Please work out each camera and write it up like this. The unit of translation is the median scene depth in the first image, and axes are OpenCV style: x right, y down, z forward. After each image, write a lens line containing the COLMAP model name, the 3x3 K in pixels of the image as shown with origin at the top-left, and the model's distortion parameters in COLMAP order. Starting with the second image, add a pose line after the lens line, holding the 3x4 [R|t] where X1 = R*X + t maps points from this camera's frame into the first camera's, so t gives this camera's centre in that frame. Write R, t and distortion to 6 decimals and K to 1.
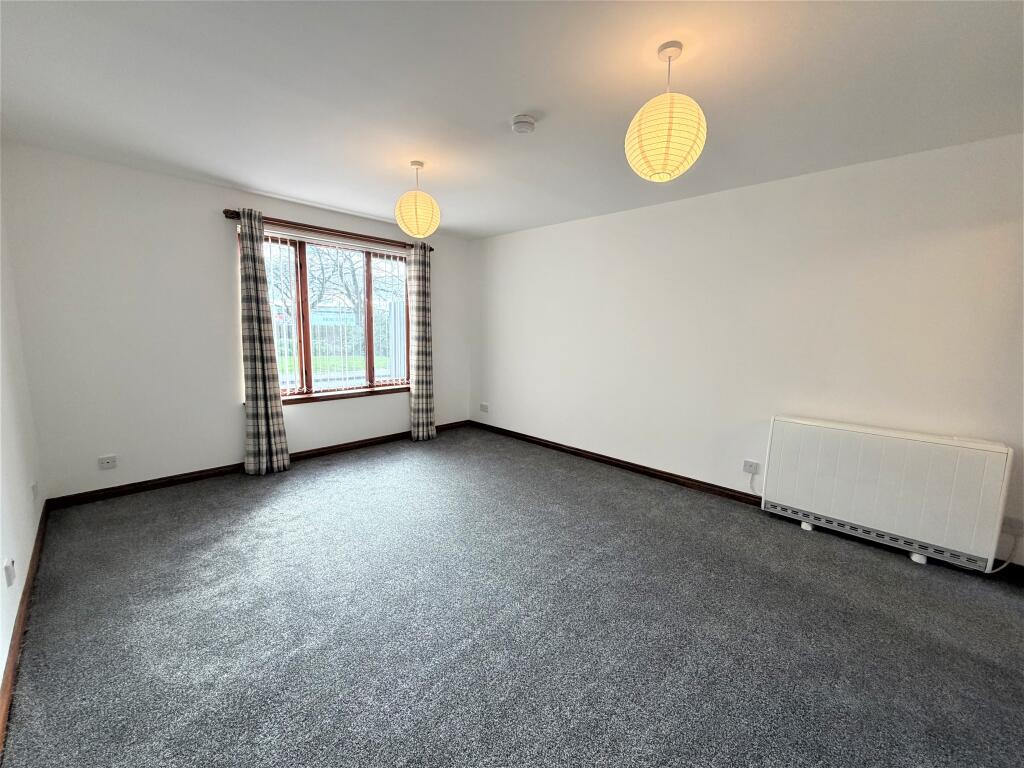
lens RADIAL K [[412.3, 0, 515.2], [0, 412.3, 379.6], [0, 0, 1]] dist [0.000711, -0.000621]
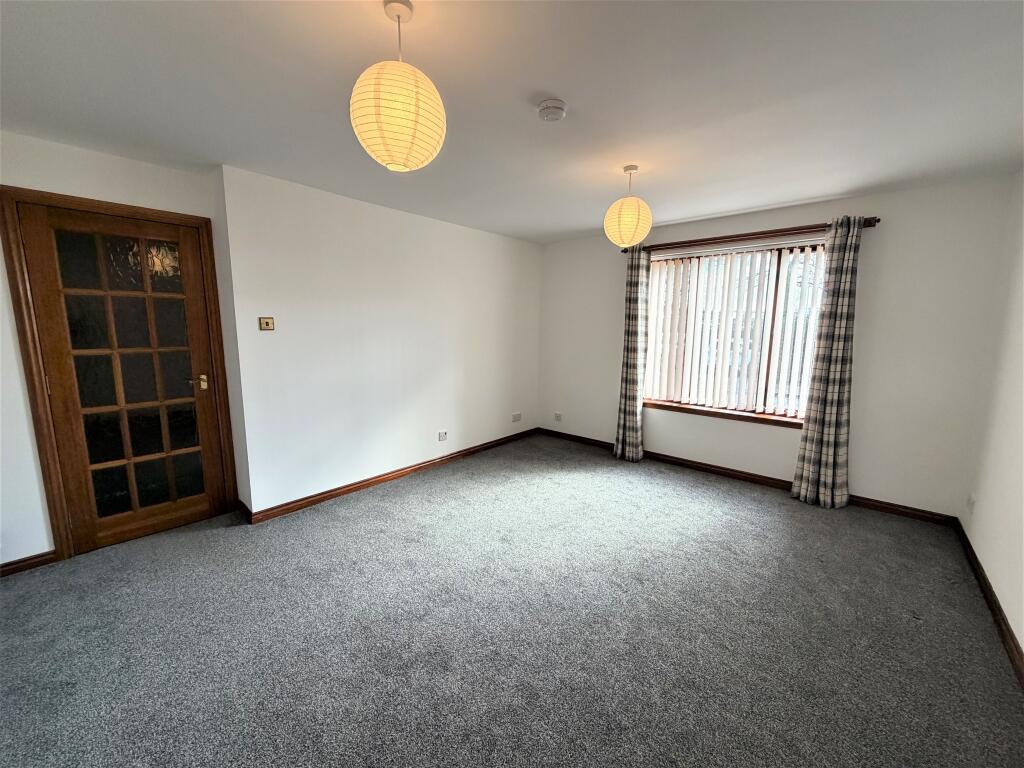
lens RADIAL K [[412.3, 0, 520.6], [0, 412.3, 386.0], [0, 0, 1]] dist [0.000711, -0.000621]
pose [[0.065665, 0.111696, -0.991571, 0.445315], [-0.148303, 0.983771, 0.100996, -0.049155], [0.986760, 0.140421, 0.081164, 0.461899]]
